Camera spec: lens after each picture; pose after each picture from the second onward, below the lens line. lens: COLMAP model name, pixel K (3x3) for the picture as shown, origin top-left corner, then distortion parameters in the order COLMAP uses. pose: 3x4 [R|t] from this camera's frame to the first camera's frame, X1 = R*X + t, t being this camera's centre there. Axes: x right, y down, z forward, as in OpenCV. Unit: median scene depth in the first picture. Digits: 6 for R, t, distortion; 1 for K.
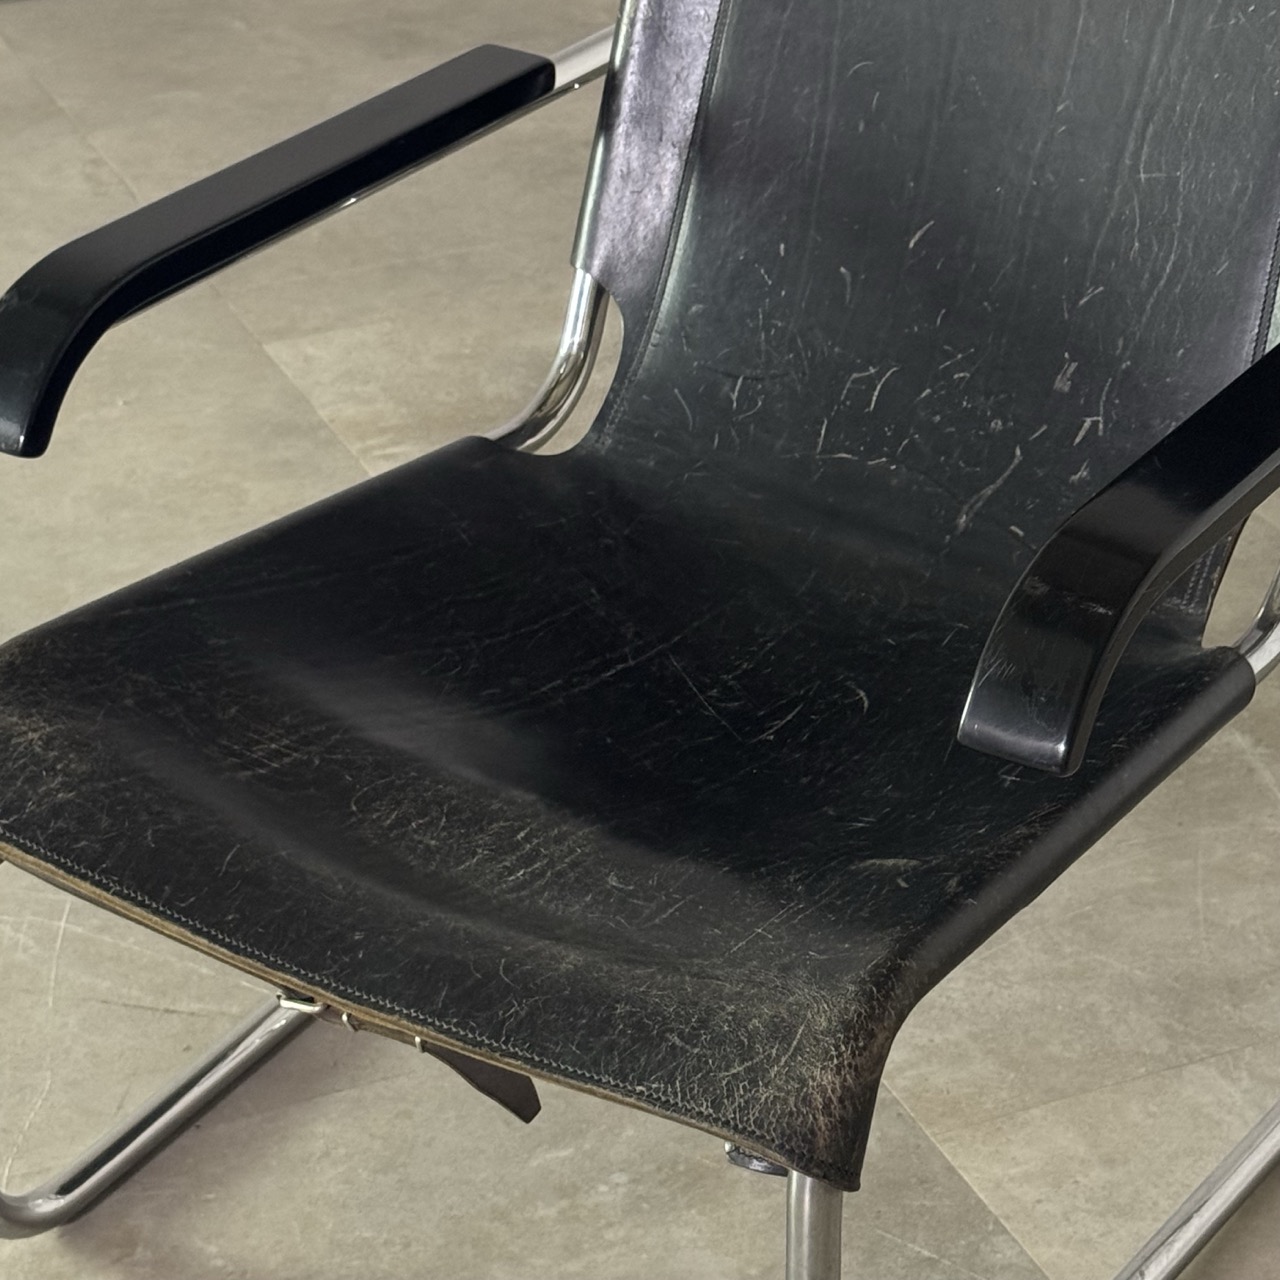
lens RADIAL K [[3419.4, 0, 640.0], [0, 3419.4, 640.0], [0, 0, 1]] dist [0.162571, -0.188472]
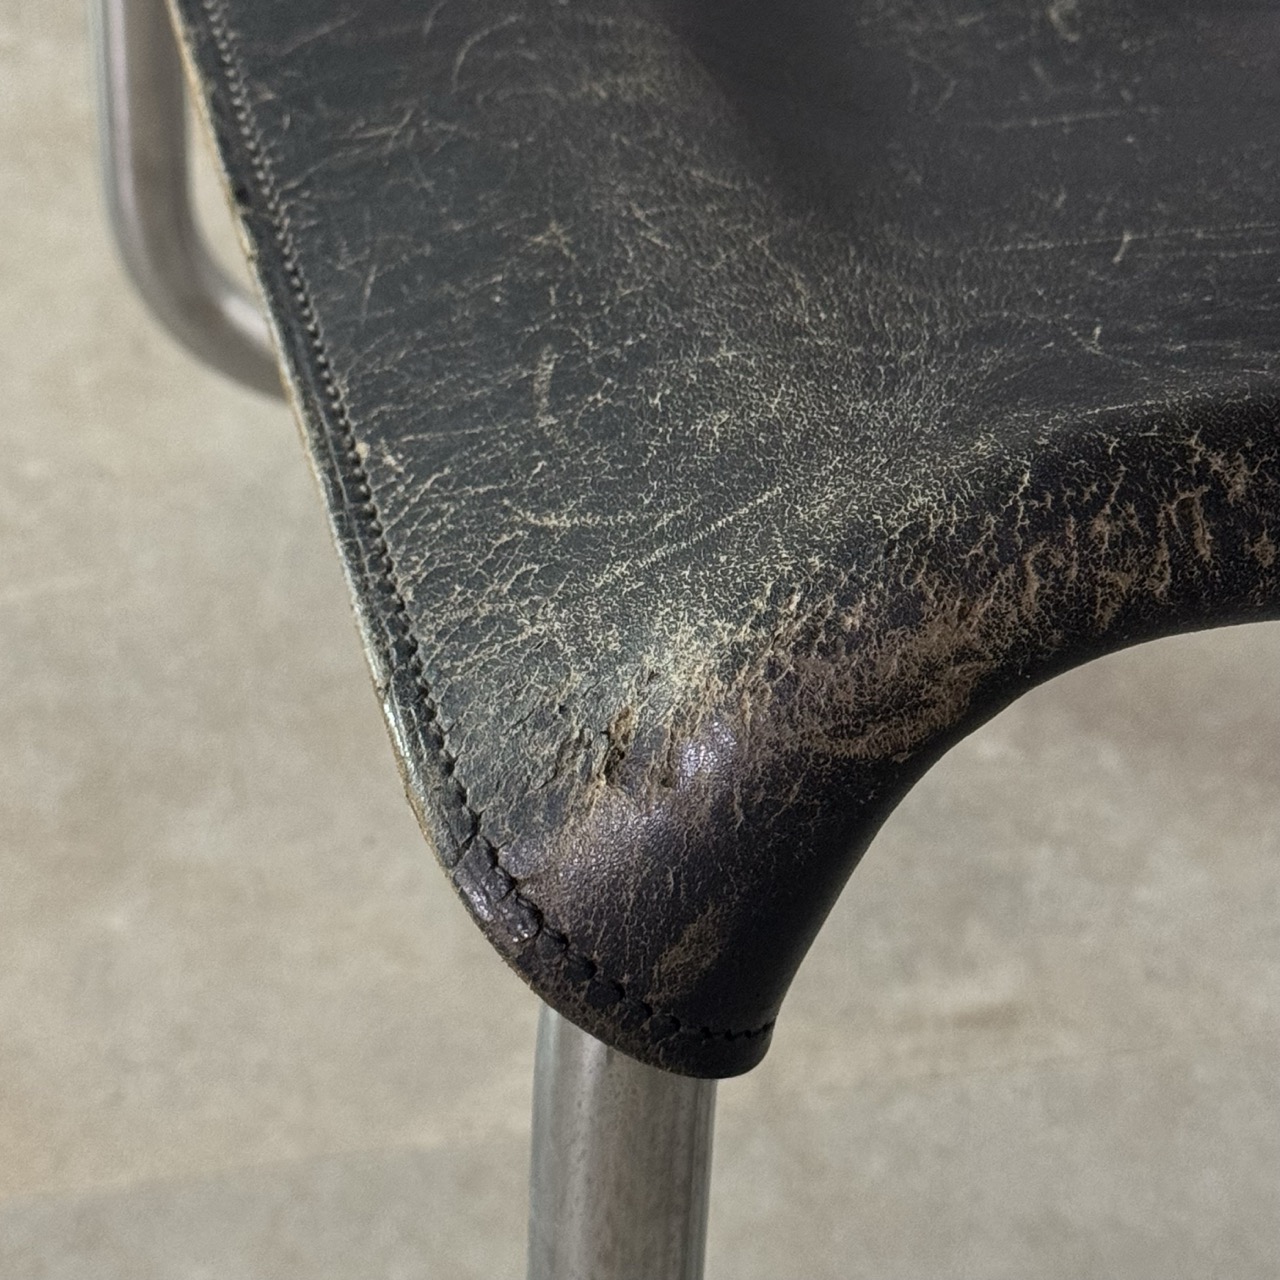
lens RADIAL K [[3800.8, 0, 654.5], [0, 3800.8, 709.1], [0, 0, 1]] dist [0.102551, 0.370497]
pose [[0.731588, 0.466761, -0.496904, 0.158109], [-0.366702, 0.883868, 0.290359, 0.031776], [0.574725, -0.030208, 0.817789, 0.566711]]
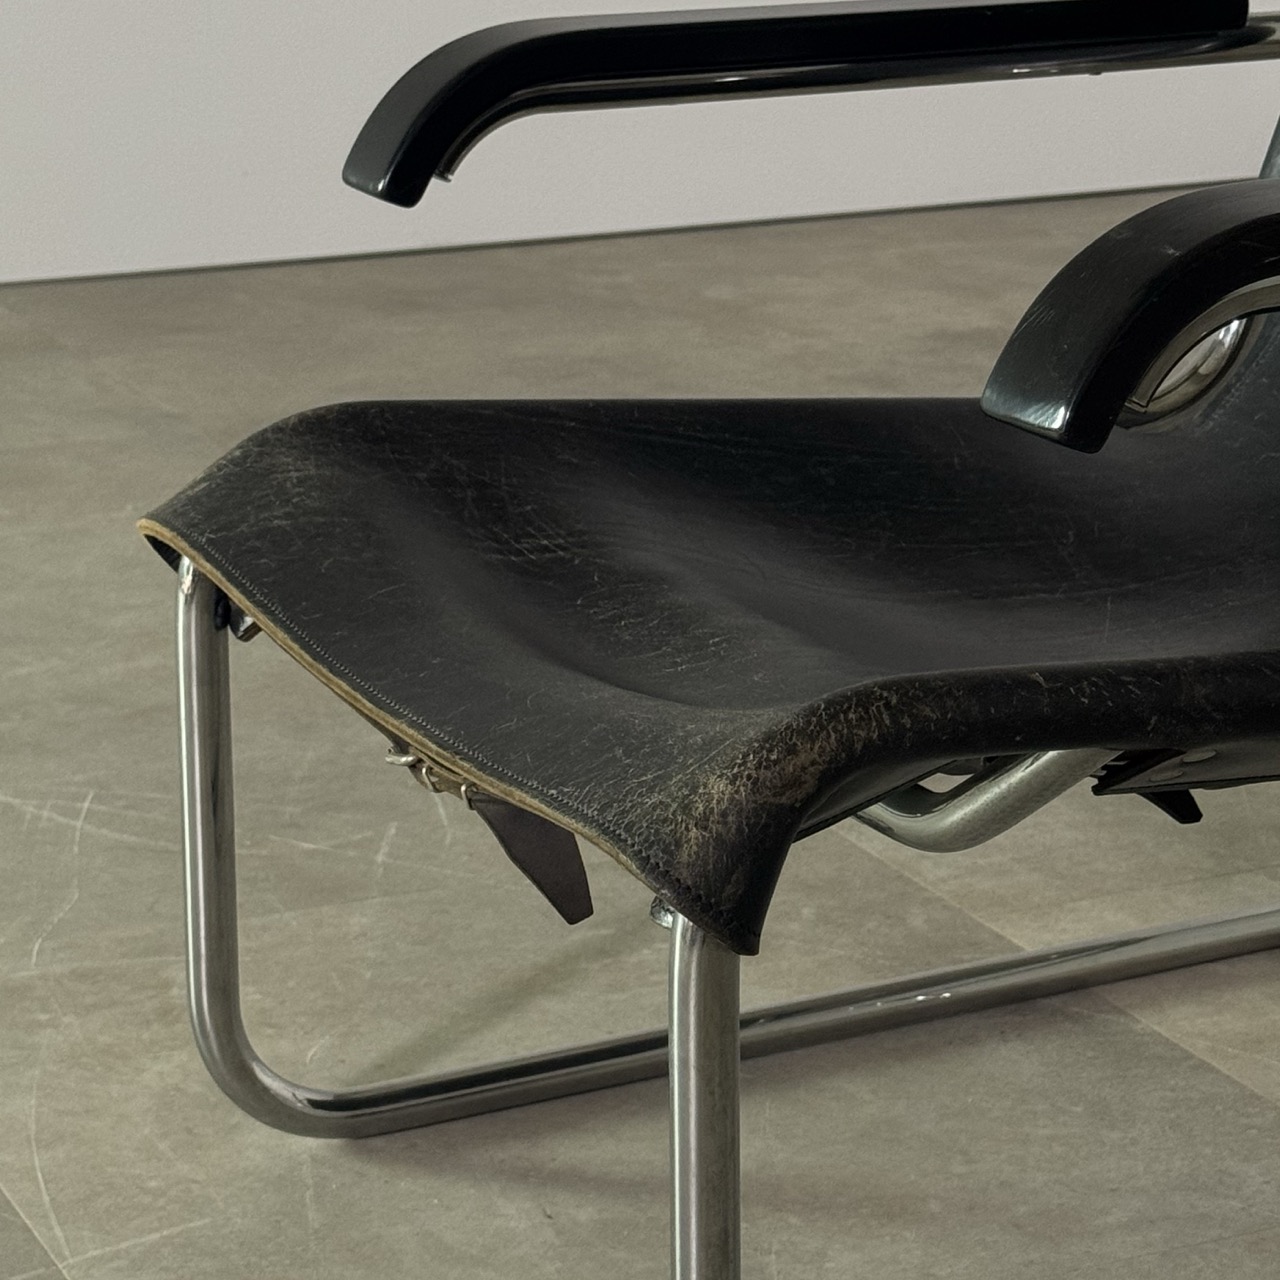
lens RADIAL K [[3694.3, 0, 640.0], [0, 3694.3, 640.0], [0, 0, 1]] dist [0.072561, 1.125480]
pose [[0.858498, 0.139993, -0.493338, 0.344061], [-0.244746, 0.957236, -0.154270, 0.175496], [0.450644, 0.253183, 0.856048, 0.196500]]
